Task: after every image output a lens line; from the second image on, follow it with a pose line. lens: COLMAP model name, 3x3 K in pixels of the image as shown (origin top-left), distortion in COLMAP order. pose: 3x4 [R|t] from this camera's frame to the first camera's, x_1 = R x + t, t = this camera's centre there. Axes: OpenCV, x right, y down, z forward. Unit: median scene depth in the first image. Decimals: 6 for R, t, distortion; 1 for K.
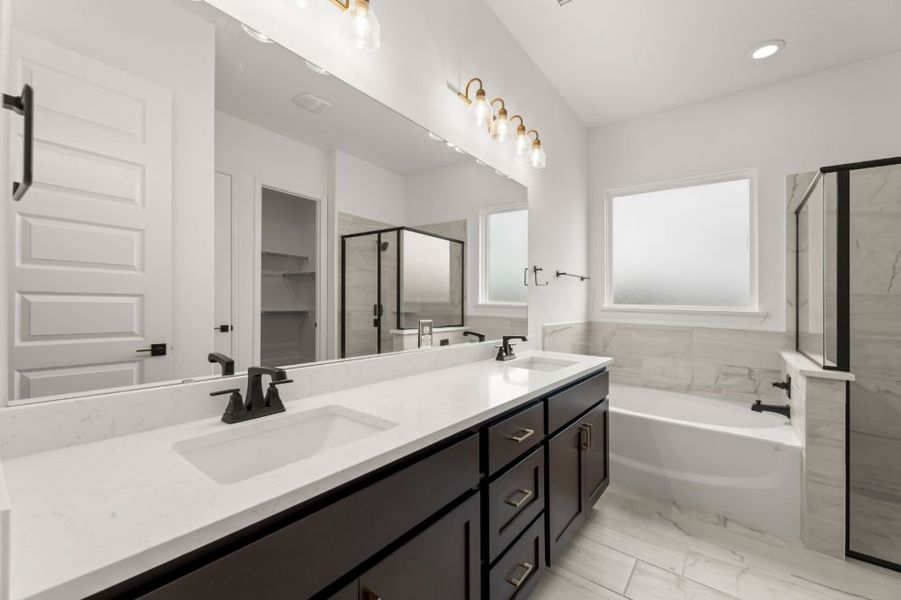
lens RADIAL K [[363.7, 0, 452.6], [0, 363.7, 291.7], [0, 0, 1]] dist [-0.007406, -0.000160]
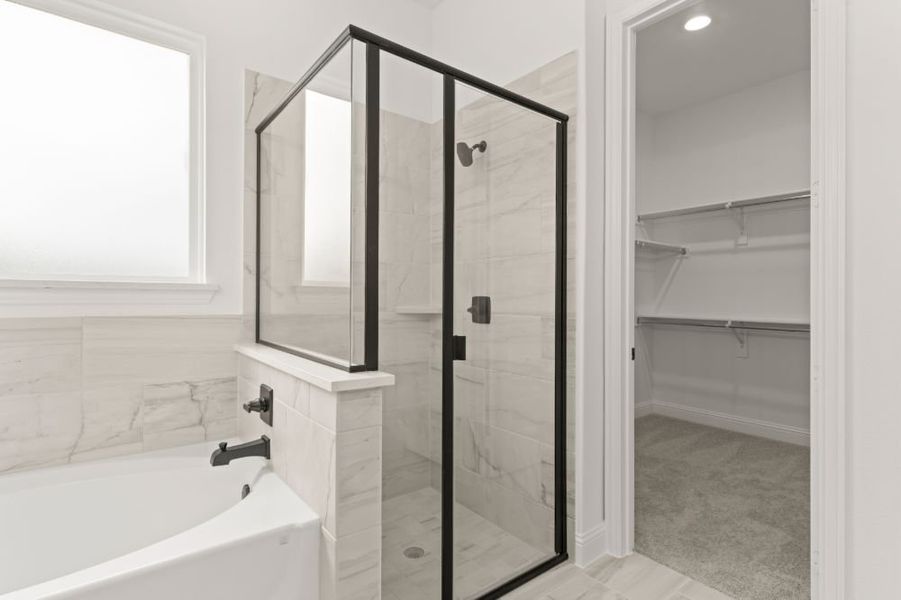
lens RADIAL K [[446.0, 0, 450.3], [0, 446.0, 294.0], [0, 0, 1]] dist [0.000957, 0.000626]
pose [[0.247182, -0.017186, 0.968817, 0.247899], [-0.028927, 0.999266, 0.025107, 0.043267], [-0.968537, -0.034231, 0.246503, 0.445713]]
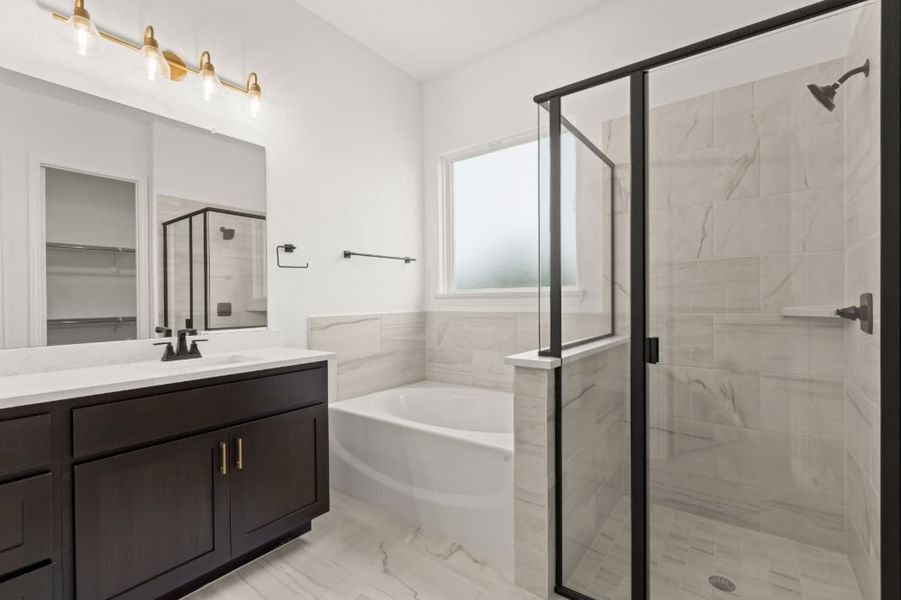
lens RADIAL K [[403.0, 0, 448.5], [0, 403.0, 295.2], [0, 0, 1]] dist [-0.004334, 0.000304]
pose [[0.999096, -0.039267, 0.016274, 0.549426], [0.039022, 0.999124, 0.015107, 0.042340], [-0.016853, -0.014458, 0.999753, 0.089619]]
